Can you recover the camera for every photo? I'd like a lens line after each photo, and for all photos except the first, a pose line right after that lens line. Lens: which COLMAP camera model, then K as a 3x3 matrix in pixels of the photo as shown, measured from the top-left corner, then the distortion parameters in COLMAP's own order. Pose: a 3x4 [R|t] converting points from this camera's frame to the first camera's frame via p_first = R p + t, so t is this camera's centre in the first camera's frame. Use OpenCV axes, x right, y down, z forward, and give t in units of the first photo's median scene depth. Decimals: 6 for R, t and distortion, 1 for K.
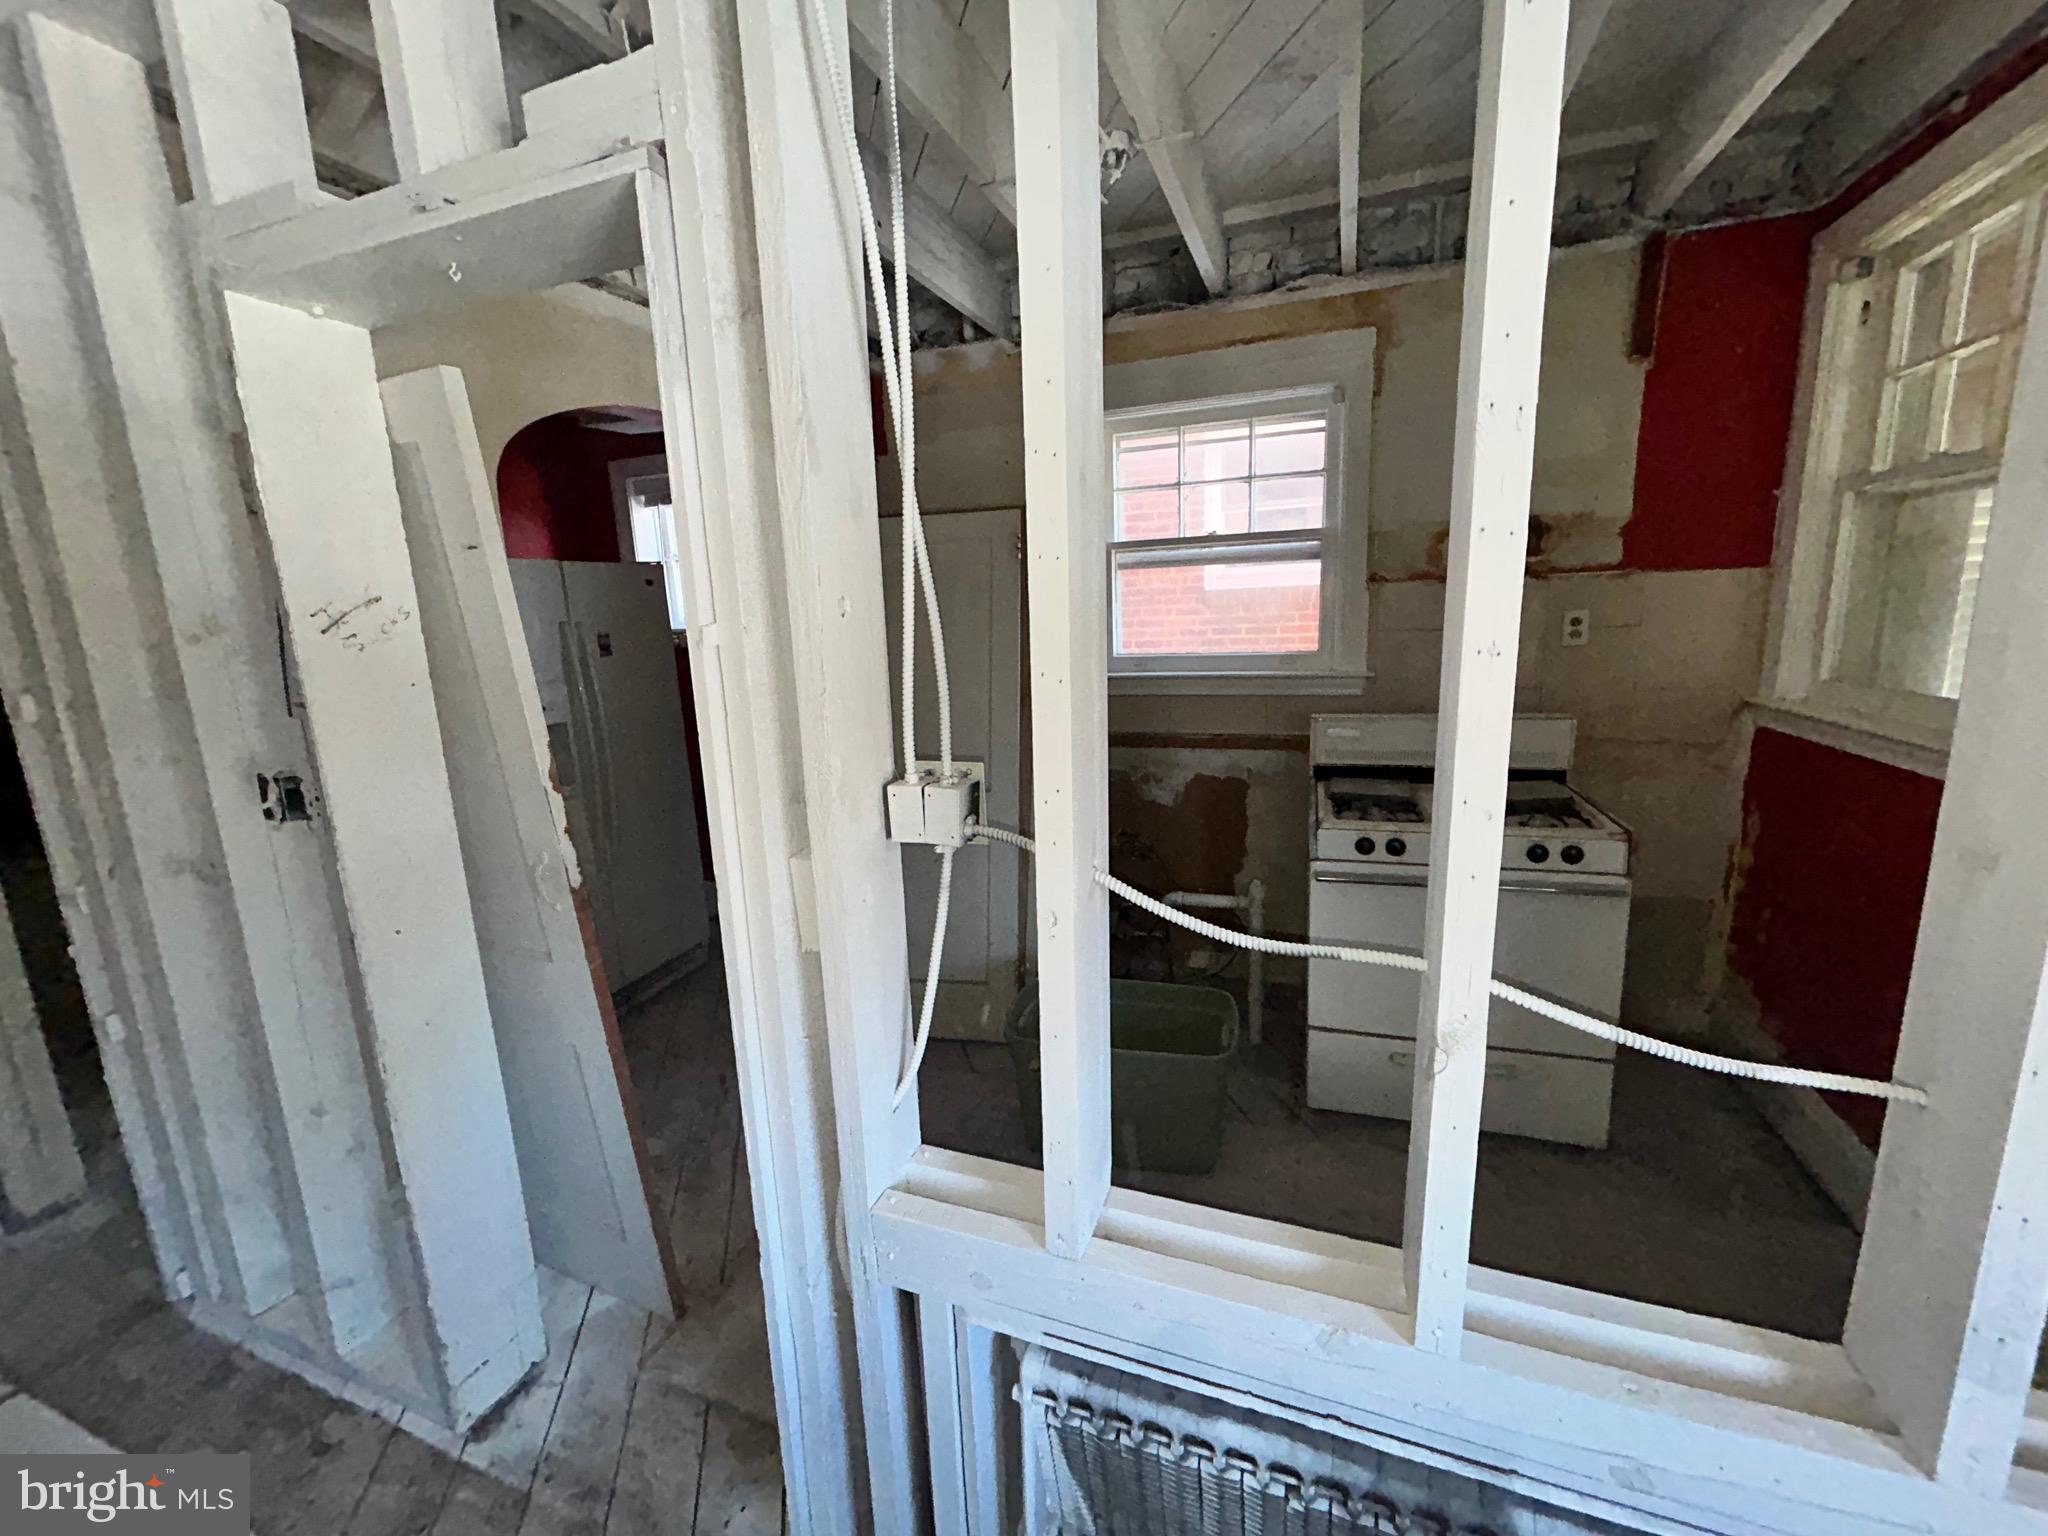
lens RADIAL K [[818.6, 0, 1021.4], [0, 818.6, 767.0], [0, 0, 1]] dist [-0.001953, 0.000343]
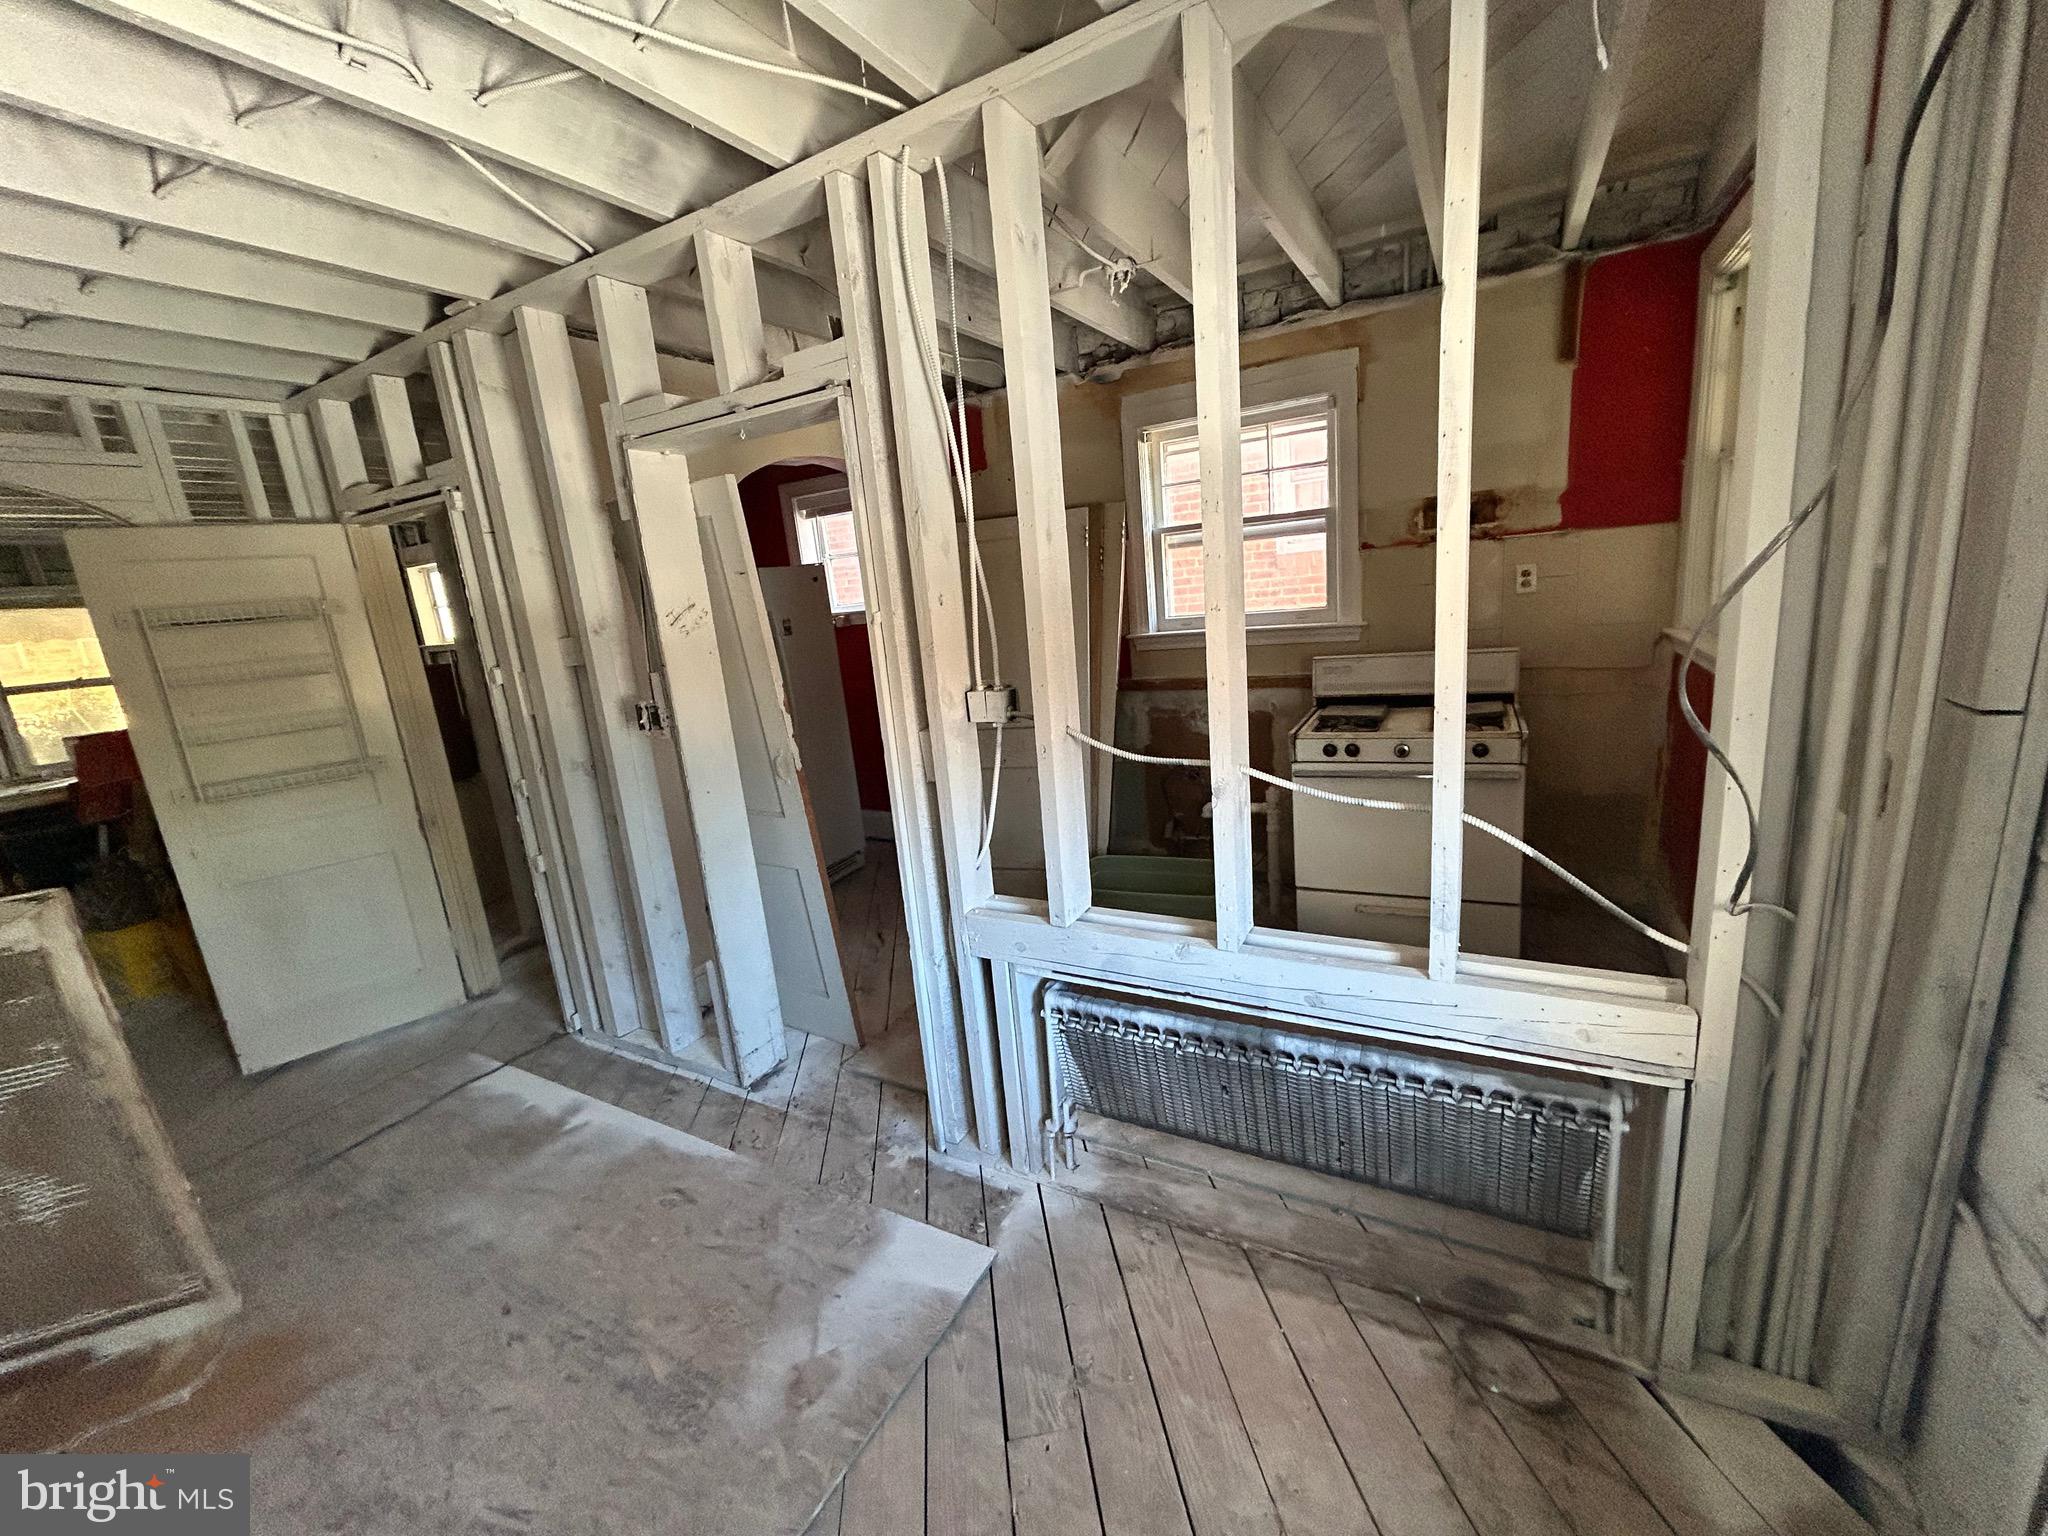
lens RADIAL K [[818.6, 0, 1021.9], [0, 818.6, 767.3], [0, 0, 1]] dist [-0.001953, 0.000343]
pose [[0.987851, -0.018053, -0.154351, 0.146780], [0.023760, 0.999097, 0.035211, 0.077283], [0.153576, -0.038451, 0.987388, -0.505511]]
